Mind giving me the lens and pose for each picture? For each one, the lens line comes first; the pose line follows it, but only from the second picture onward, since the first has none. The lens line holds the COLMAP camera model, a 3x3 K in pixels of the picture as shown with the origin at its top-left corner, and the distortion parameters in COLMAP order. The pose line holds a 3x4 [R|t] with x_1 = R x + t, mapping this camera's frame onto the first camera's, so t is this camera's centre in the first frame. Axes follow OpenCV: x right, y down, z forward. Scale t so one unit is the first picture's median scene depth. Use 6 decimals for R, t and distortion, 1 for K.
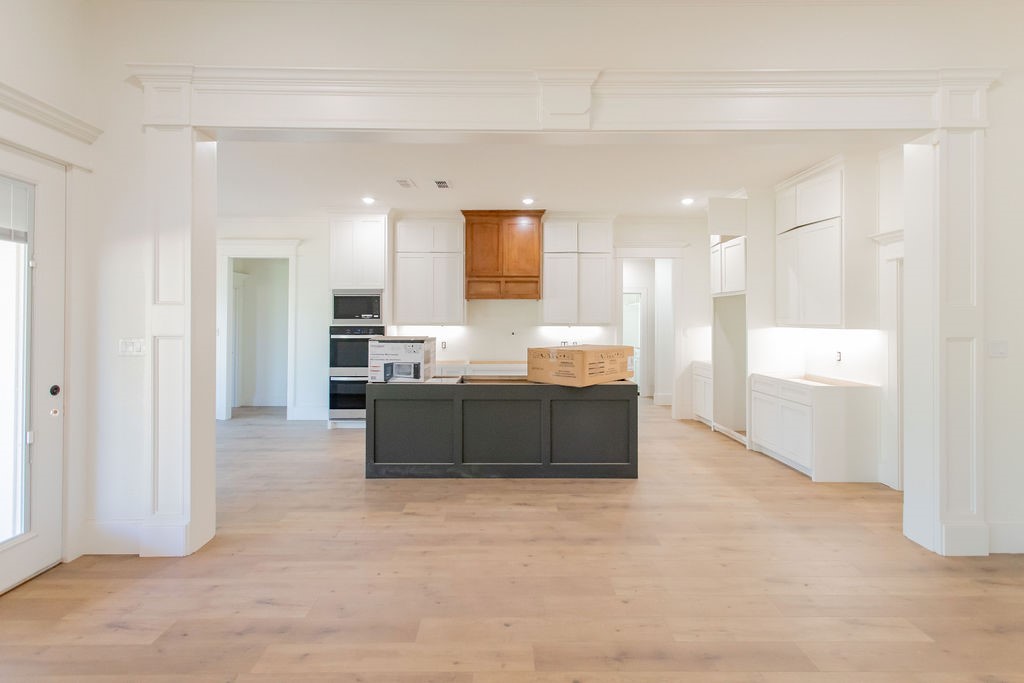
lens RADIAL K [[496.3, 0, 512.2], [0, 496.3, 316.5], [0, 0, 1]] dist [0.003572, 0.000710]
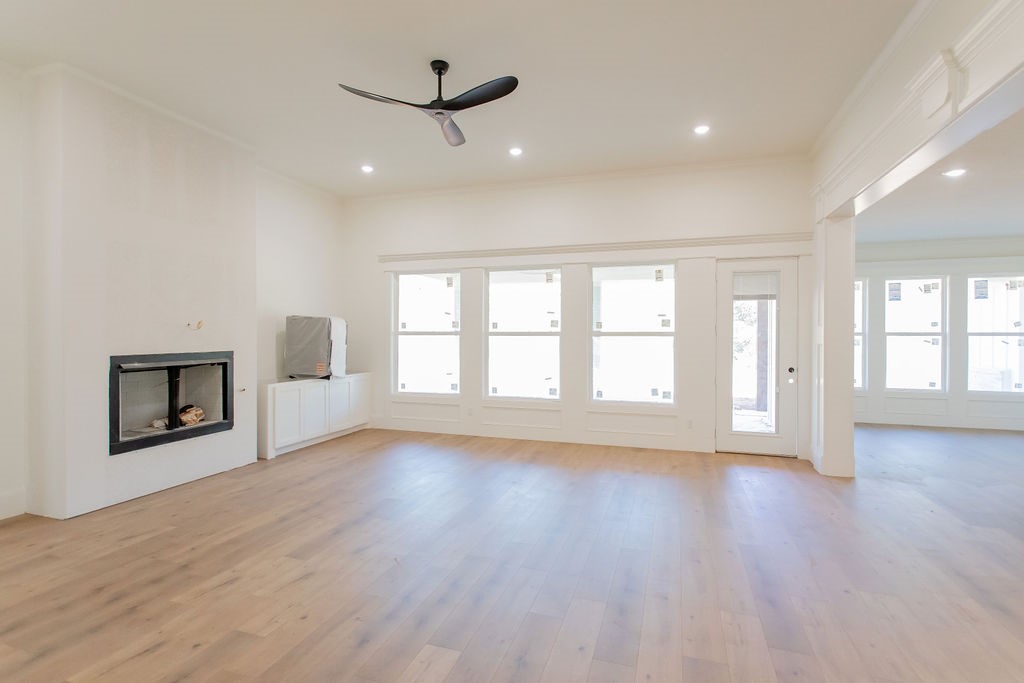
lens RADIAL K [[487.0, 0, 519.0], [0, 487.0, 339.0], [0, 0, 1]] dist [0.003114, 0.000555]
pose [[-0.316938, 0.006078, -0.948427, 0.568088], [0.004658, 0.999977, 0.004852, 0.003697], [0.948435, -0.002880, -0.316959, 0.253751]]
